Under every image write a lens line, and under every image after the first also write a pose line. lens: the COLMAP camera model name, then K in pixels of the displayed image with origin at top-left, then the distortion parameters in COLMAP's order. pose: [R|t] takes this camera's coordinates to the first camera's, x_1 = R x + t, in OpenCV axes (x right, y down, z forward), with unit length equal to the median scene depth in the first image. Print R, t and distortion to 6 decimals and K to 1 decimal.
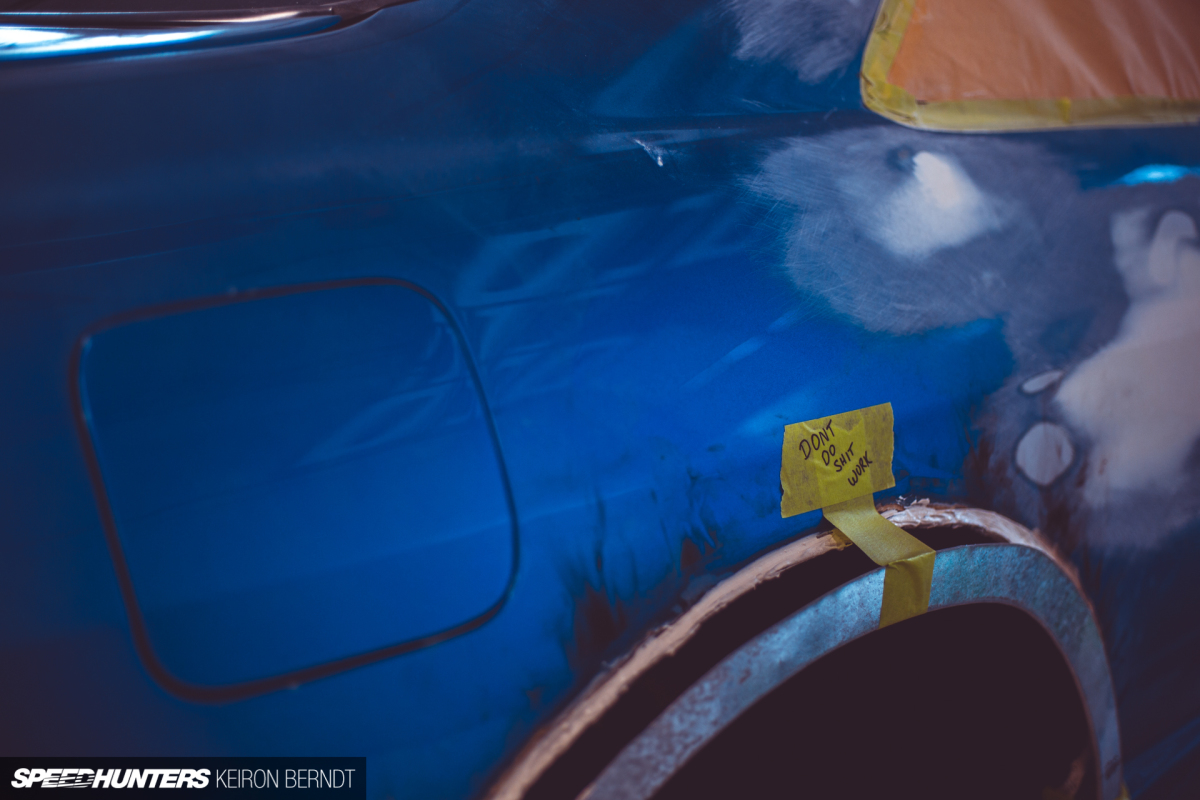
lens RADIAL K [[1863.7, 0, 600.0], [0, 1863.7, 400.0], [0, 0, 1]] dist [-0.215780, 0.562403]
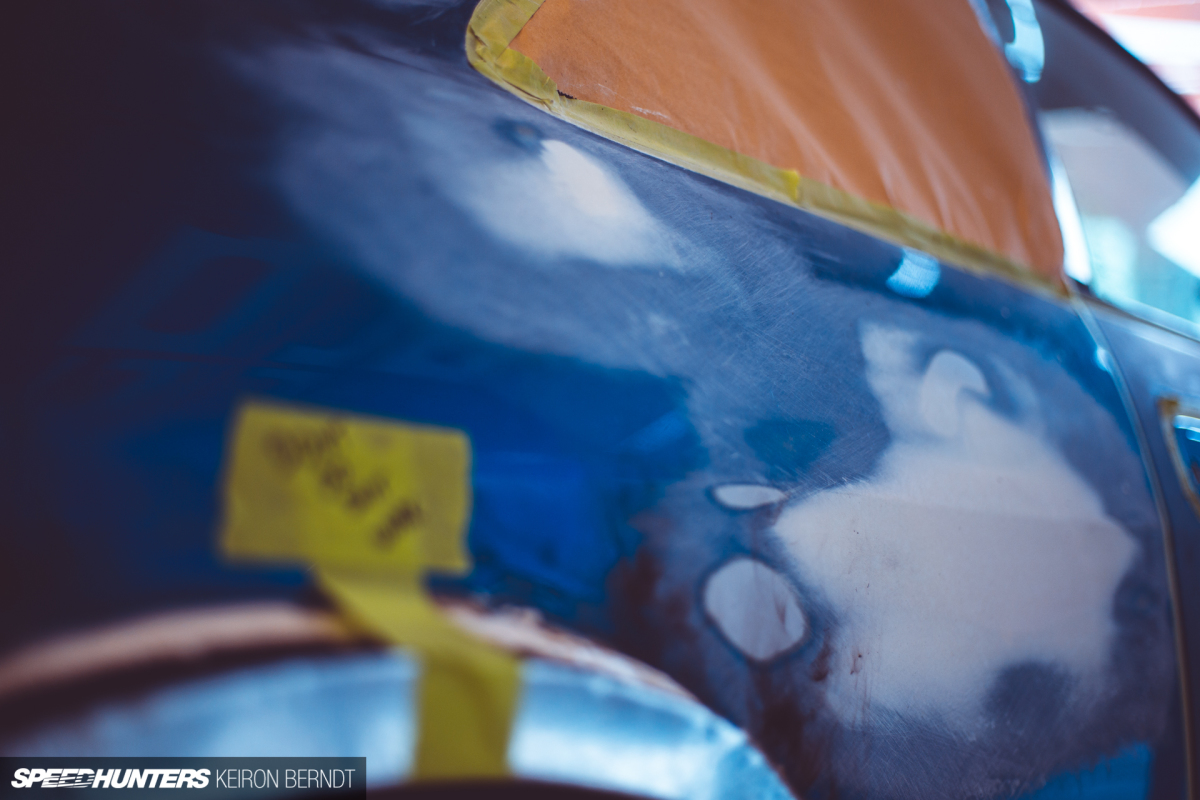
lens RADIAL K [[1863.7, 0, 600.0], [0, 1863.7, 400.0], [0, 0, 1]] dist [-0.215780, 0.562403]
pose [[0.995031, 0.032256, 0.094193, 0.129047], [-0.003113, 0.955684, -0.294376, 0.146501], [-0.099514, 0.292620, 0.951036, 0.395195]]
